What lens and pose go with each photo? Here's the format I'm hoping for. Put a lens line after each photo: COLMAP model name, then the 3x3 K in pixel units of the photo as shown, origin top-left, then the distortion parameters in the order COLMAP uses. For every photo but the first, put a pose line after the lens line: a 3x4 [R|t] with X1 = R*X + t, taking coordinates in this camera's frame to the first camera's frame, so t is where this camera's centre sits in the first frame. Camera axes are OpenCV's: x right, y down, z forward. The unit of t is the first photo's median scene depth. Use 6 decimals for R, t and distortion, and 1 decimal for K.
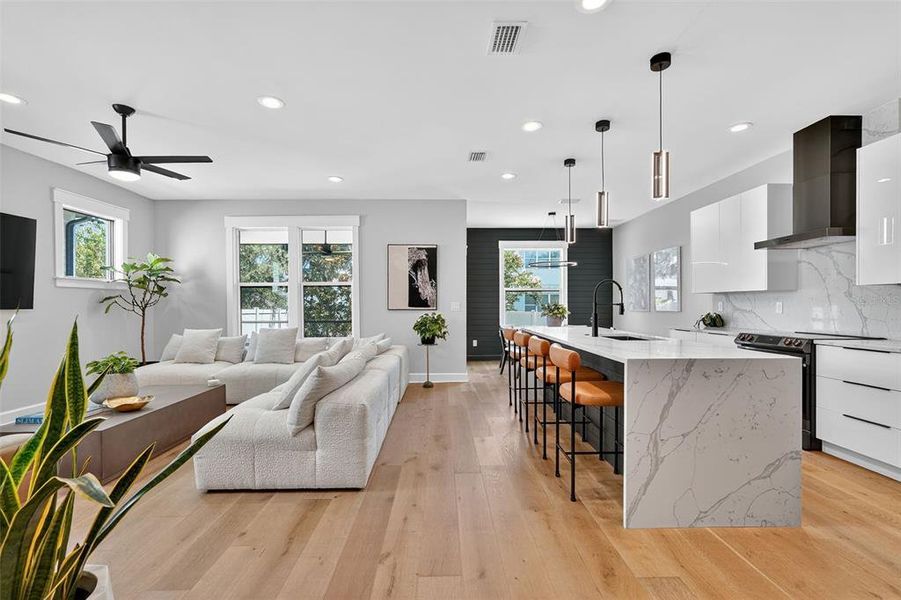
lens RADIAL K [[400.2, 0, 449.7], [0, 400.2, 307.4], [0, 0, 1]] dist [-0.014568, 0.010042]
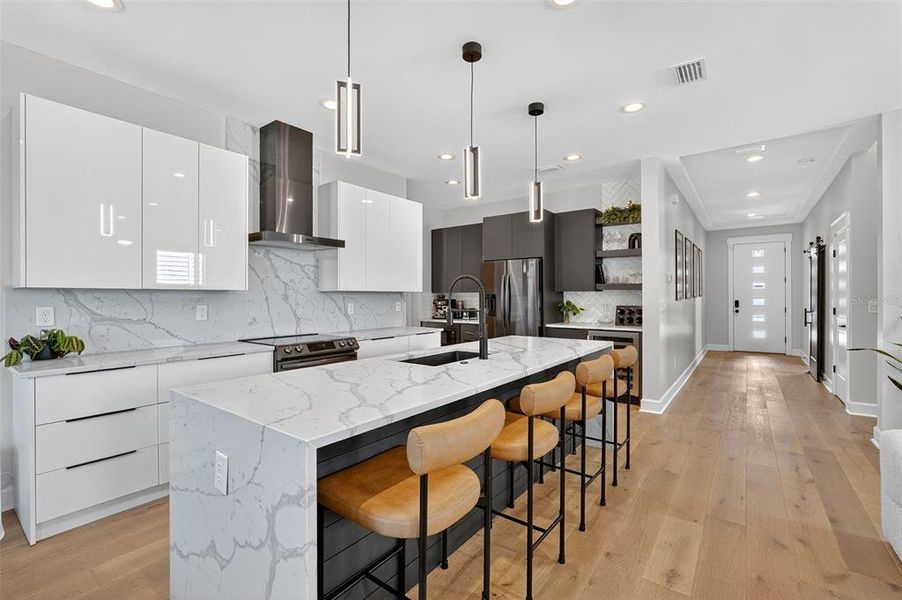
lens RADIAL K [[398.2, 0, 451.0], [0, 398.2, 300.0], [0, 0, 1]] dist [-0.025792, 0.000323]
pose [[-0.789178, 0.002576, 0.614159, 0.000259], [0.012055, 0.999864, 0.011297, -0.023133], [-0.614046, 0.016319, -0.789101, 1.101746]]
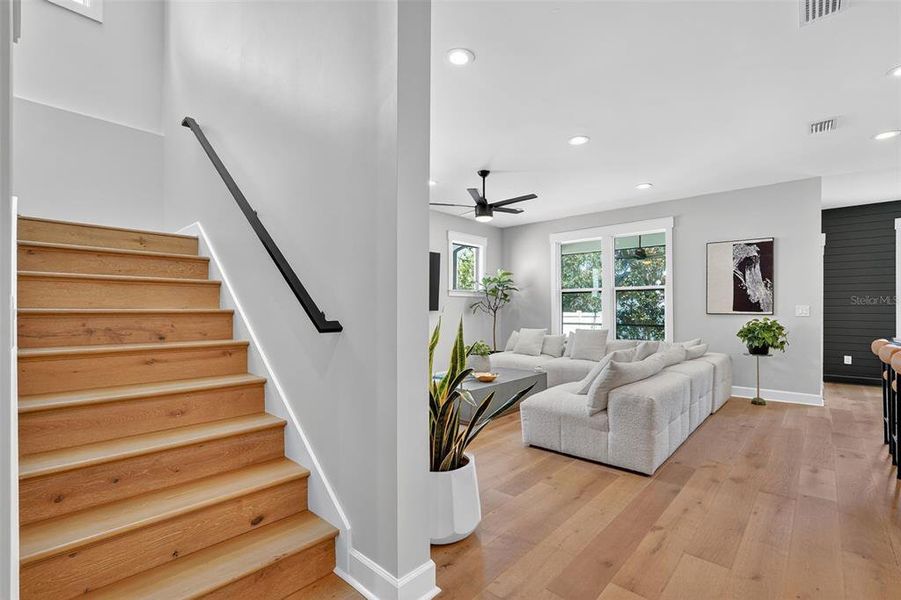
lens RADIAL K [[409.1, 0, 455.8], [0, 409.1, 300.7], [0, 0, 1]] dist [-0.014225, -0.000024]
pose [[0.727705, -0.010430, -0.685811, 0.085449], [-0.006978, 0.999720, -0.022608, 0.000442], [0.685855, 0.021237, 0.727428, -0.099297]]
